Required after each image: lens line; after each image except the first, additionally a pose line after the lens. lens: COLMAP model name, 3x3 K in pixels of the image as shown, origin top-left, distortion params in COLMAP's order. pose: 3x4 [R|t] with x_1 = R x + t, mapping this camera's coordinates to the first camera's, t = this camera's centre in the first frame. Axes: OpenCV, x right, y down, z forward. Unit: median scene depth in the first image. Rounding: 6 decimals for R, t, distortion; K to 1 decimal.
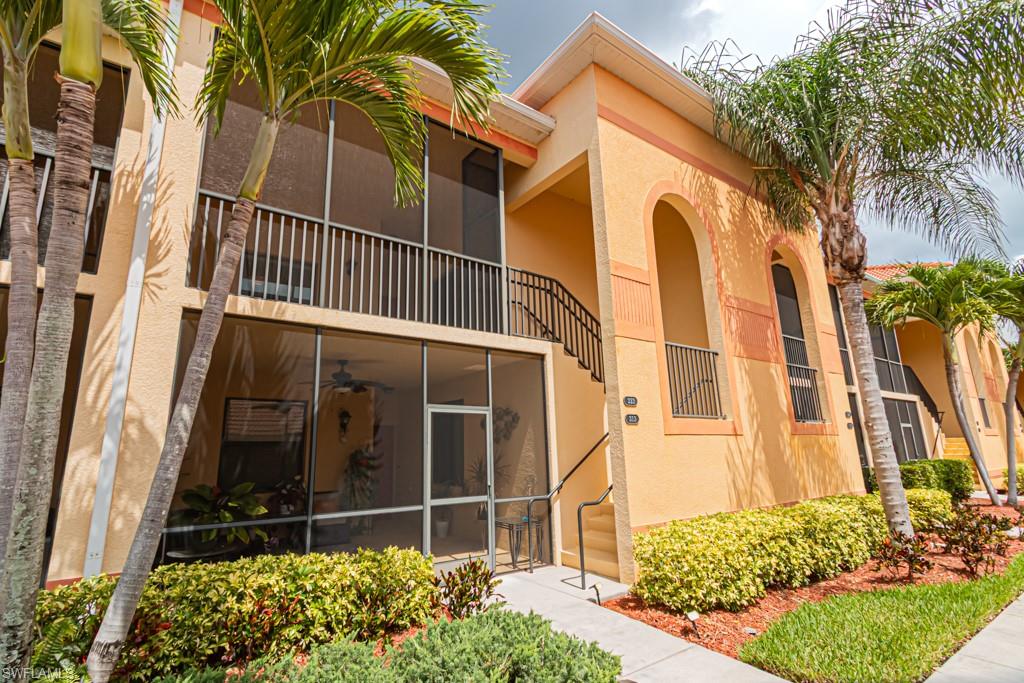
lens RADIAL K [[477.5, 0, 489.6], [0, 477.5, 346.0], [0, 0, 1]] dist [0.000846, -0.000199]
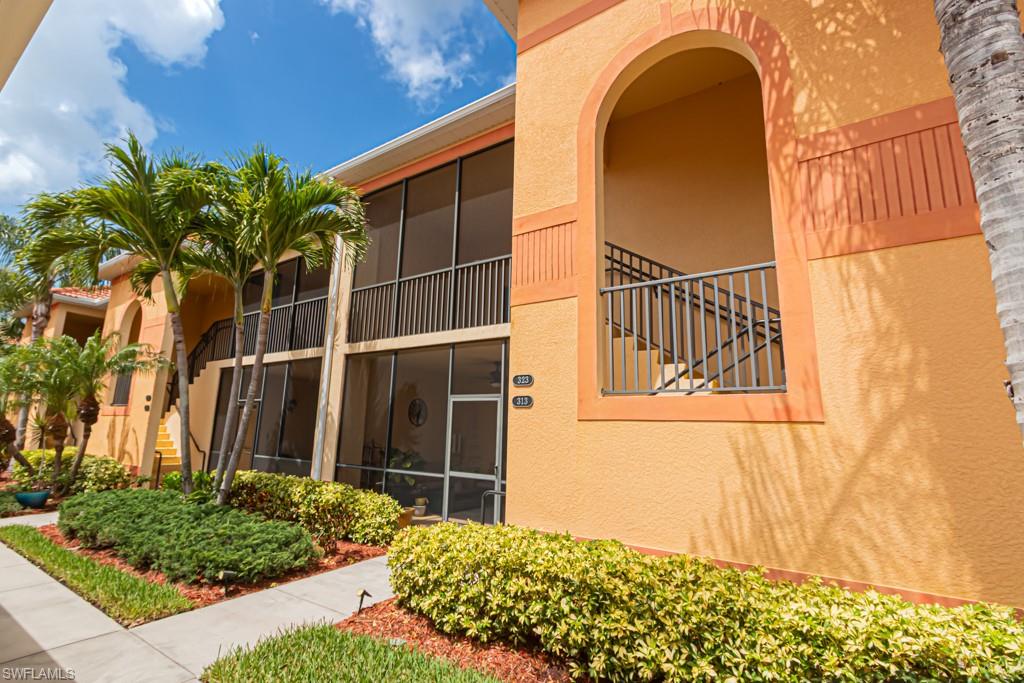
lens RADIAL K [[477.5, 0, 489.6], [0, 477.5, 346.0], [0, 0, 1]] dist [0.000846, -0.000199]
pose [[0.341435, -0.142467, -0.929045, 1.067950], [0.164218, 0.982284, -0.090279, 0.122982], [0.925448, -0.121742, 0.358782, 0.651706]]
